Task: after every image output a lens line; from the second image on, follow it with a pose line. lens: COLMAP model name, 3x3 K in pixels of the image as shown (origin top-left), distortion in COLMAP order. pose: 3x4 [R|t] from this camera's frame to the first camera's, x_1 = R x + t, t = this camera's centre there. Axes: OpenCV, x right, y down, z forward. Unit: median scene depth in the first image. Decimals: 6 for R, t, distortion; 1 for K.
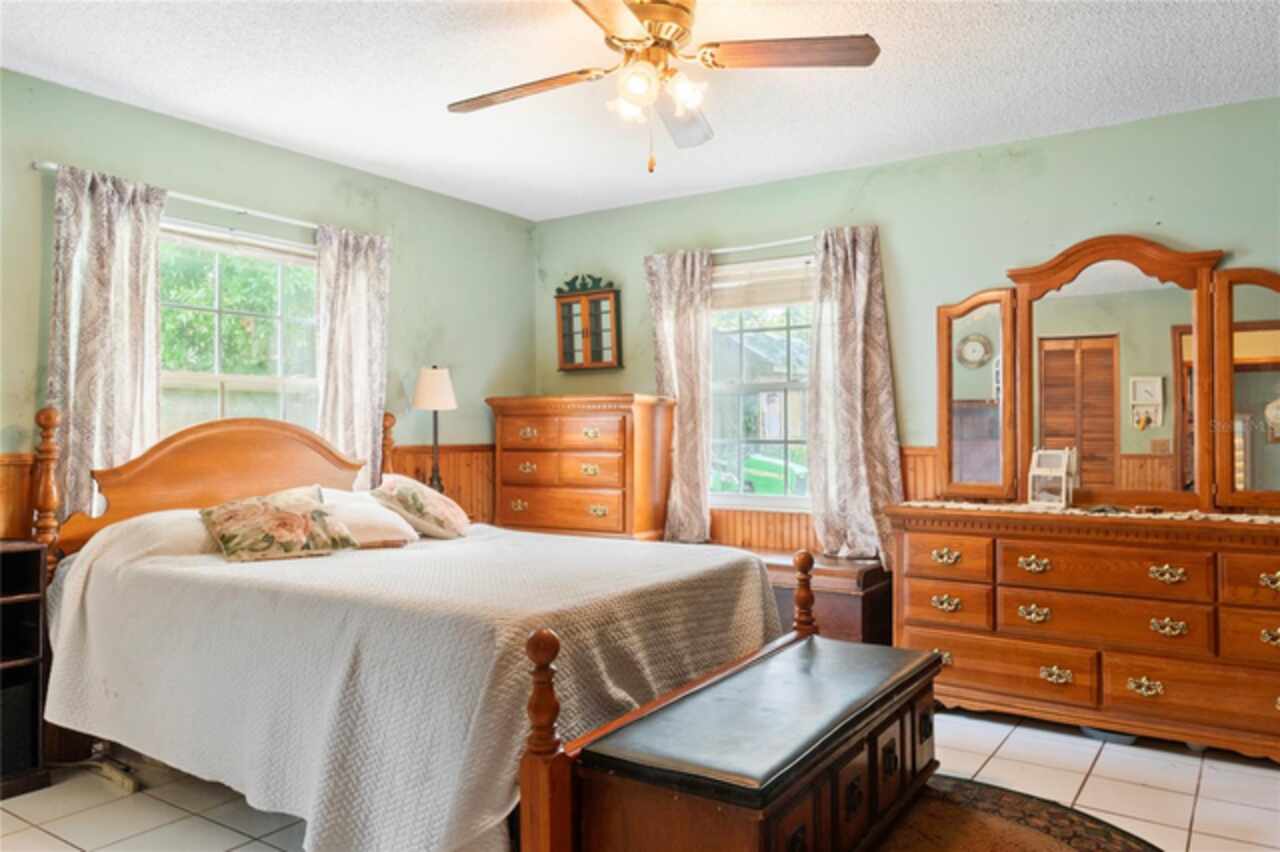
lens RADIAL K [[898.7, 0, 630.6], [0, 898.7, 413.5], [0, 0, 1]] dist [-0.003644, -0.002058]
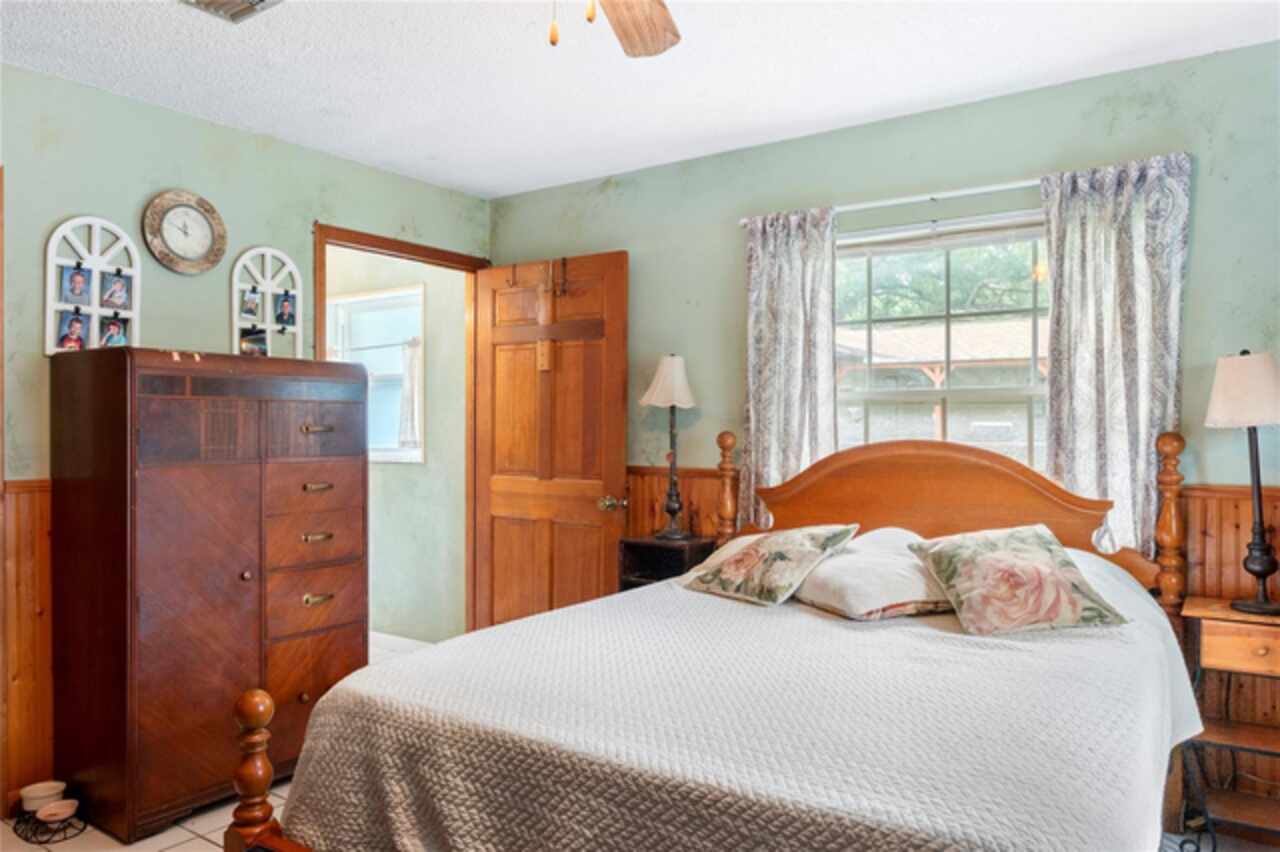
lens RADIAL K [[898.7, 0, 630.6], [0, 898.7, 413.5], [0, 0, 1]] dist [-0.003644, -0.002058]
pose [[-0.016698, -0.013406, -0.999771, 0.477819], [0.016140, 0.999776, -0.013676, -0.013822], [0.999730, -0.016364, -0.016477, 0.811932]]
